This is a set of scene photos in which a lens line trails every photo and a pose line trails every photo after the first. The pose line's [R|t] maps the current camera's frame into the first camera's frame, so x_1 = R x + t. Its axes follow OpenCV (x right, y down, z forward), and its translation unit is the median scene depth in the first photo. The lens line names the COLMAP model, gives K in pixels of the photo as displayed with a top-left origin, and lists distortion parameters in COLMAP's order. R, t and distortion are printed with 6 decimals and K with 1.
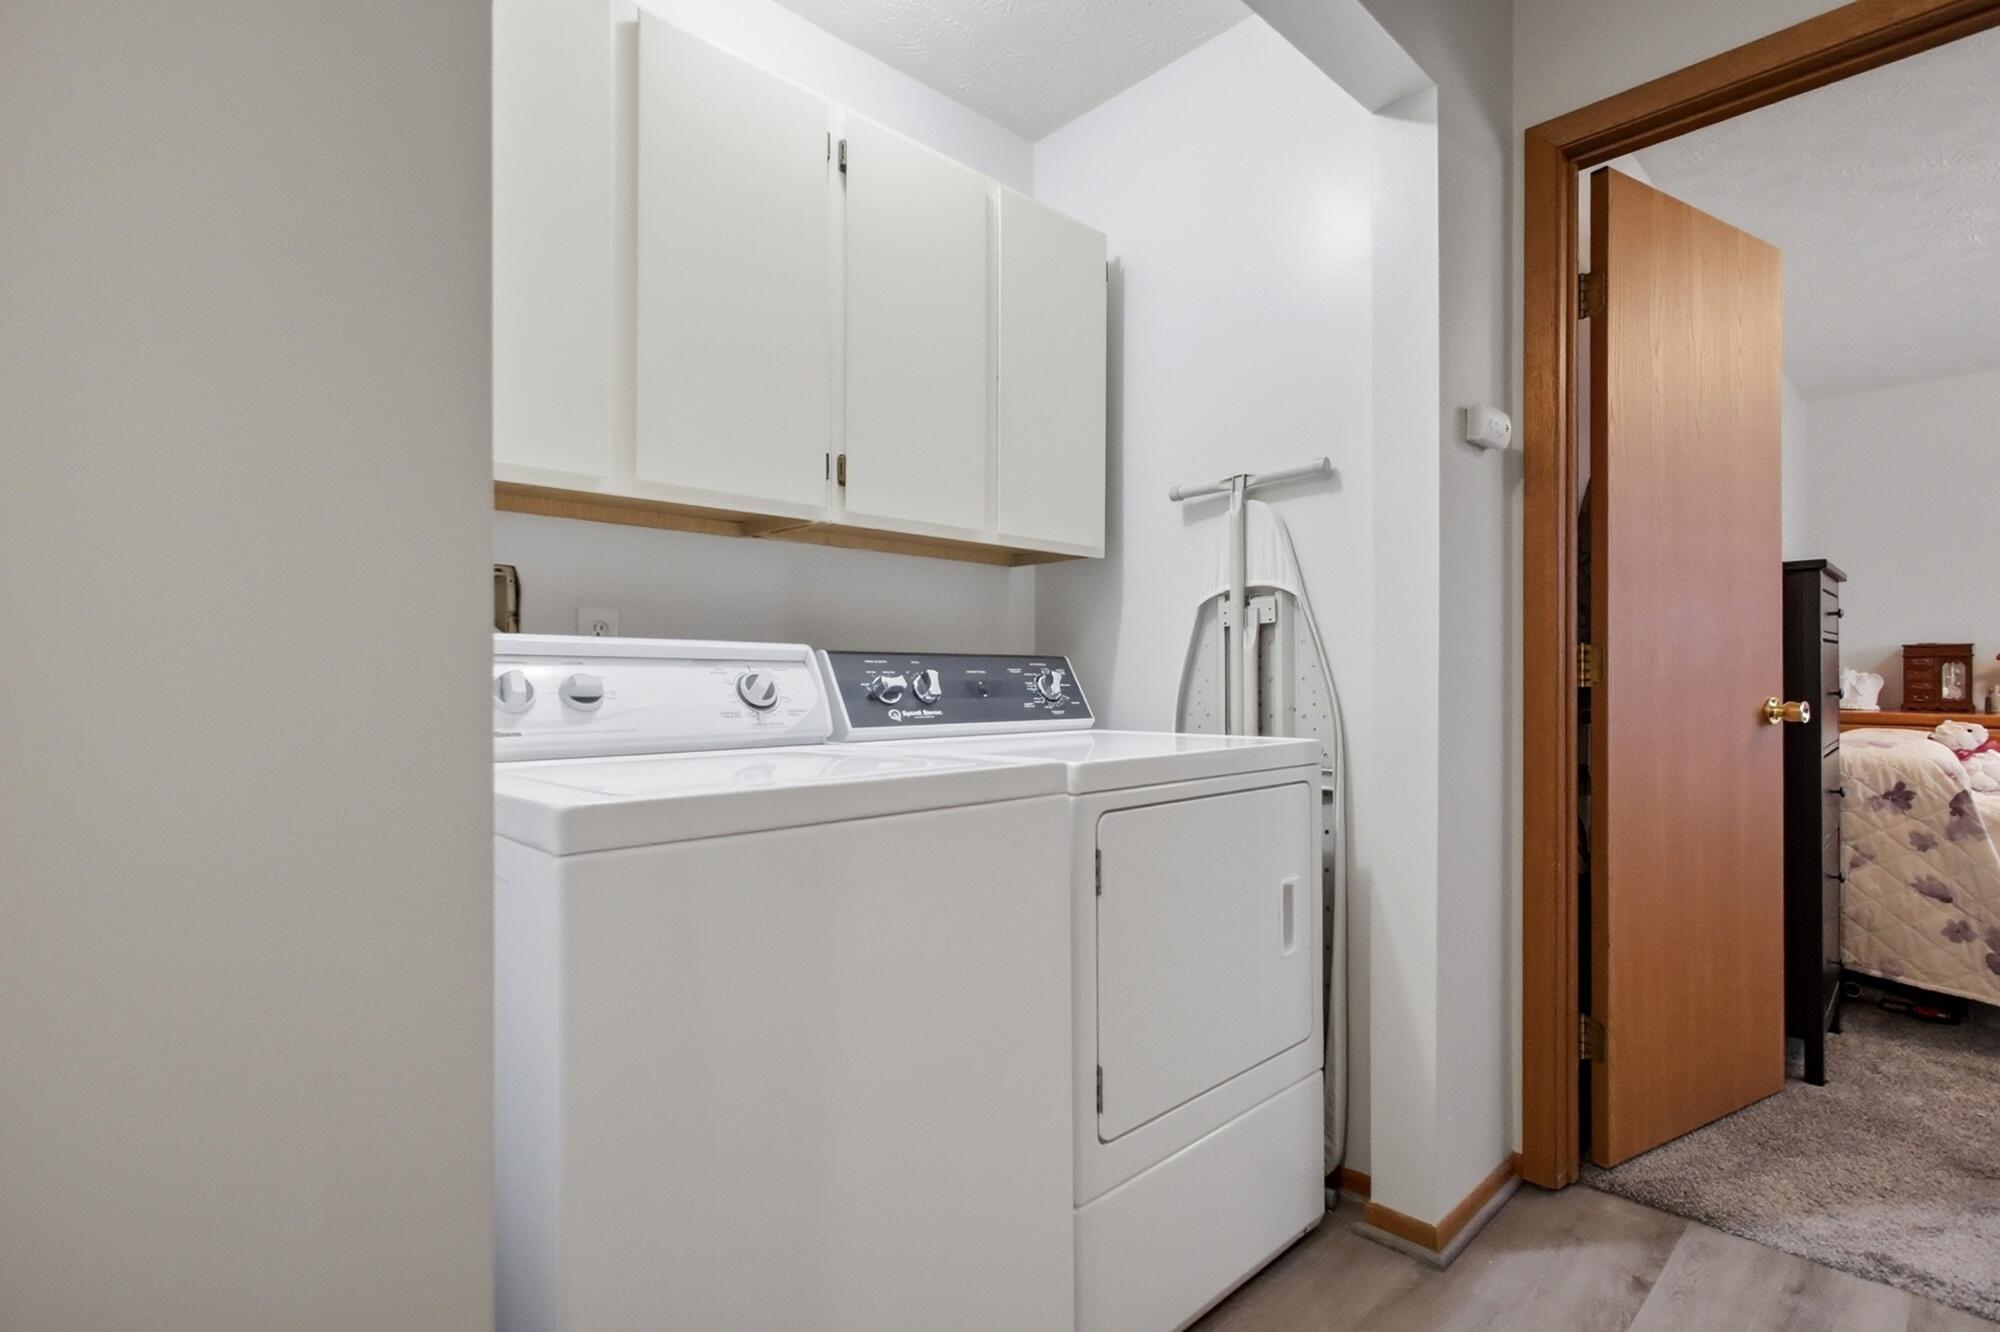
lens RADIAL K [[933.4, 0, 998.9], [0, 933.4, 676.4], [0, 0, 1]] dist [-0.000546, -0.000309]
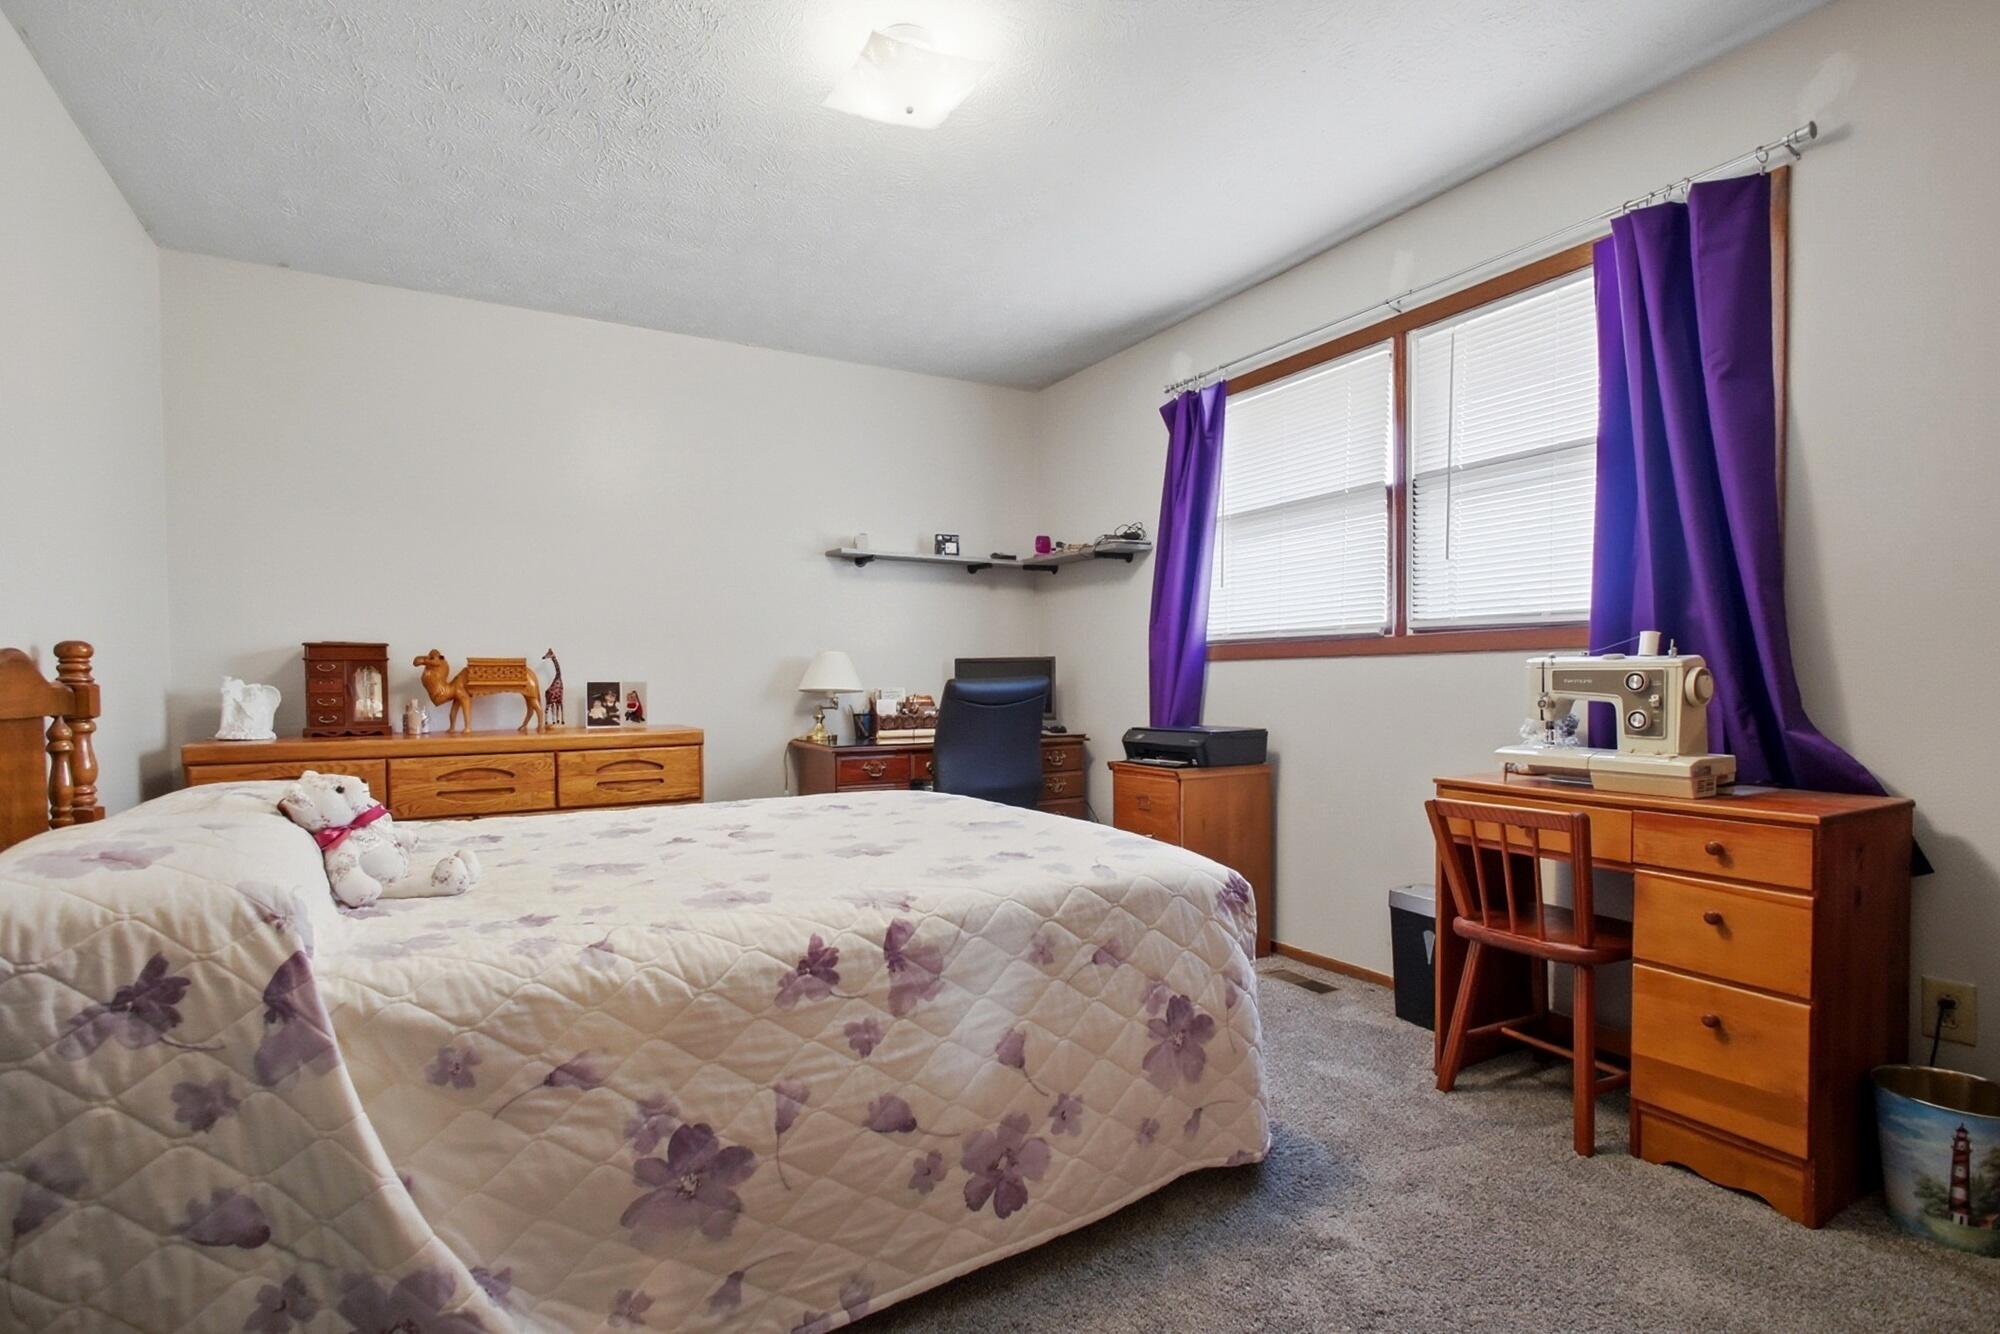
lens RADIAL K [[933.4, 0, 998.9], [0, 933.4, 677.4], [0, 0, 1]] dist [-0.000546, -0.000309]
pose [[0.217879, -0.001628, 0.975974, 0.663976], [0.015893, 0.999872, -0.001880, 0.001944], [-0.975846, 0.015921, 0.217877, 0.569544]]
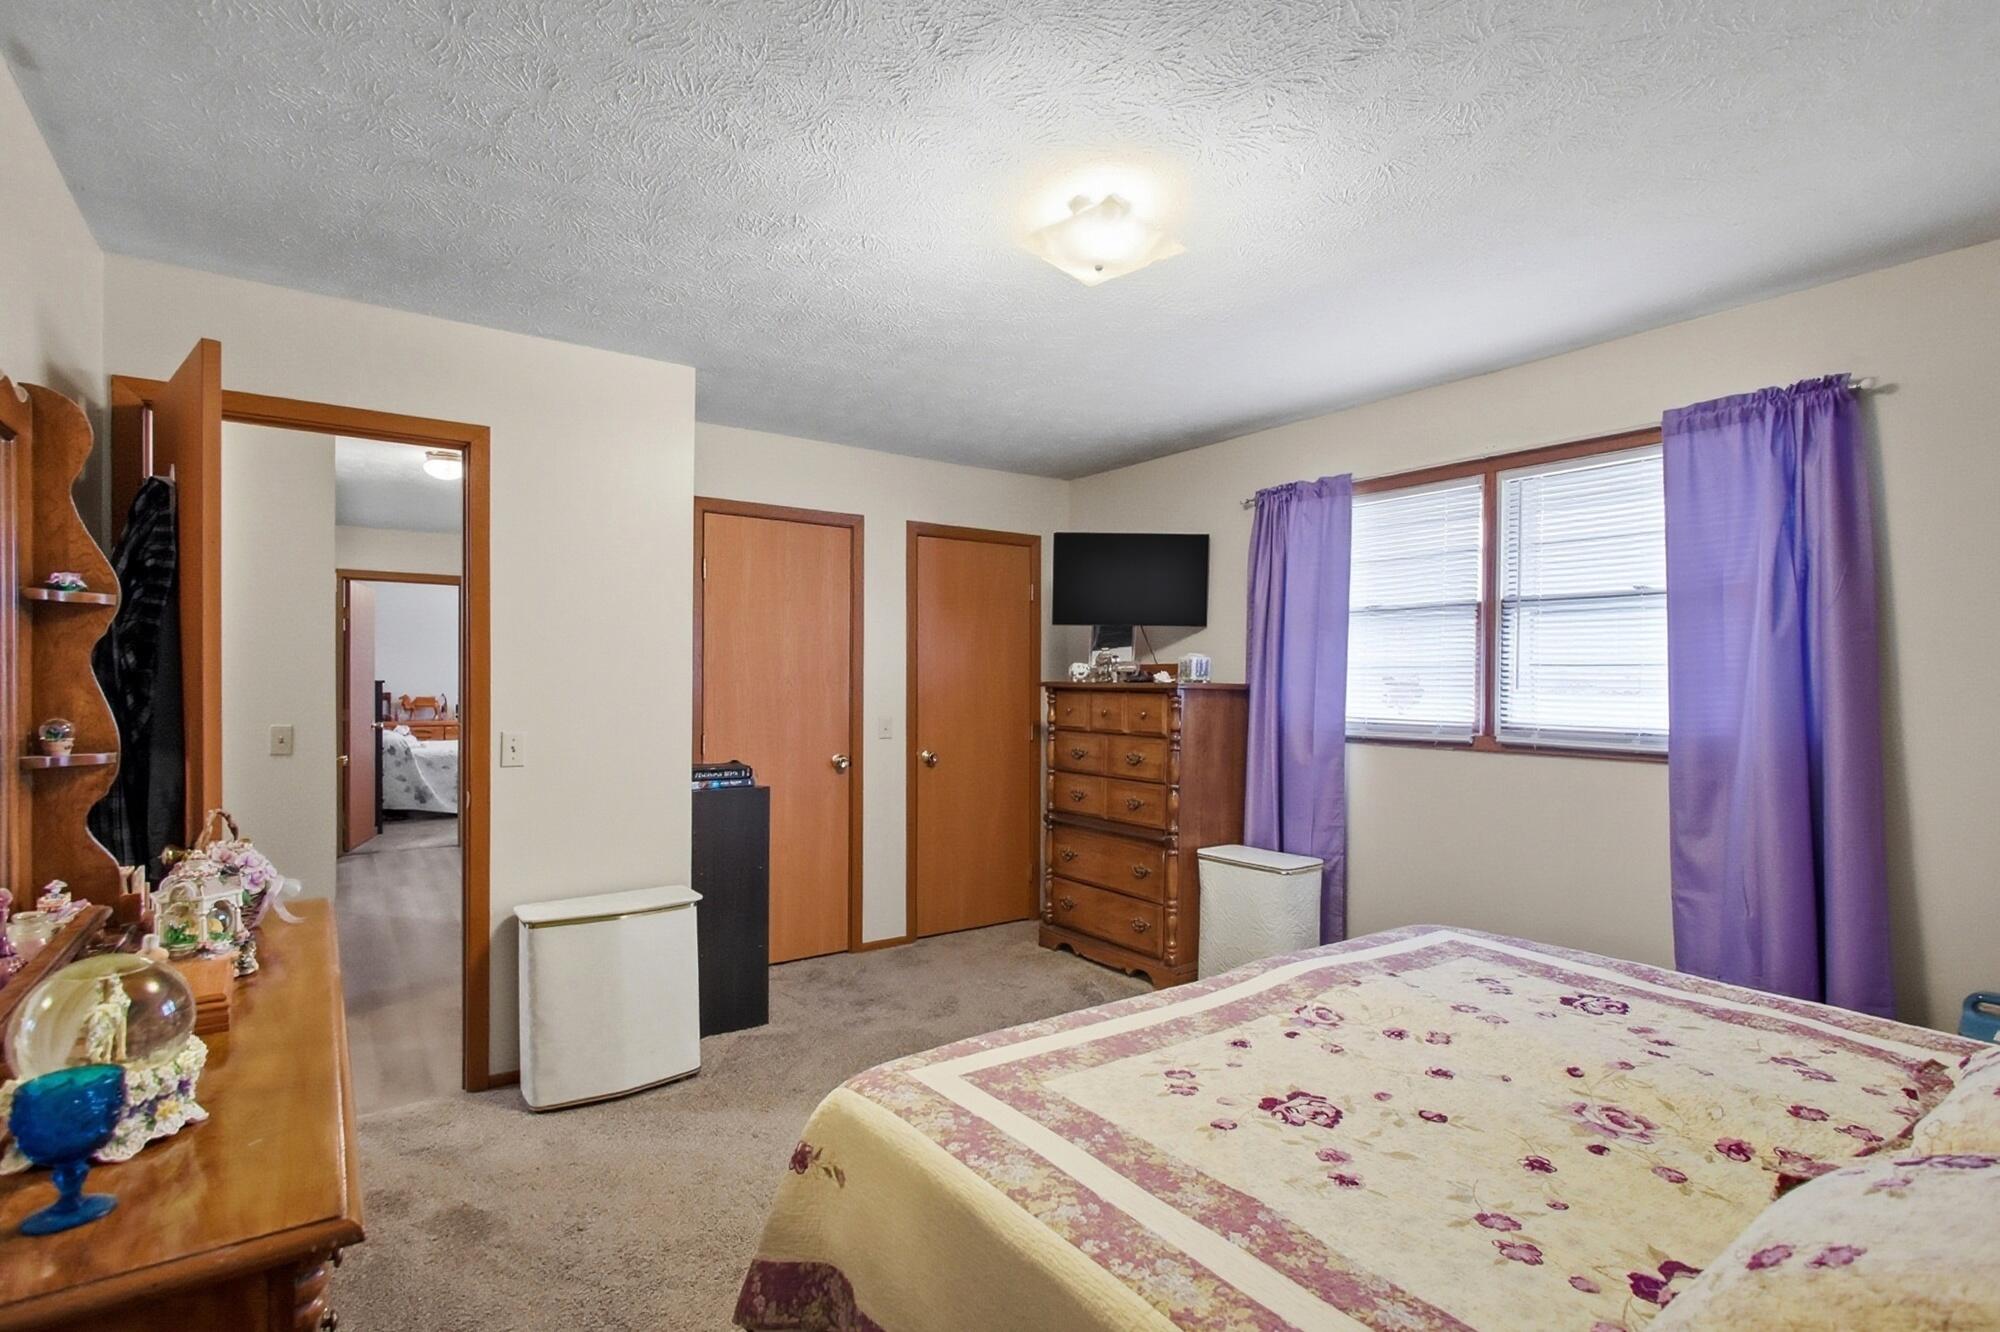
lens RADIAL K [[933.4, 0, 998.9], [0, 933.4, 676.4], [0, 0, 1]] dist [-0.000546, -0.000309]
pose [[0.119845, 0.001967, 0.992791, -1.898951], [0.004116, 0.999988, -0.002478, -0.104332], [-0.992784, 0.004383, 0.119836, -1.399515]]
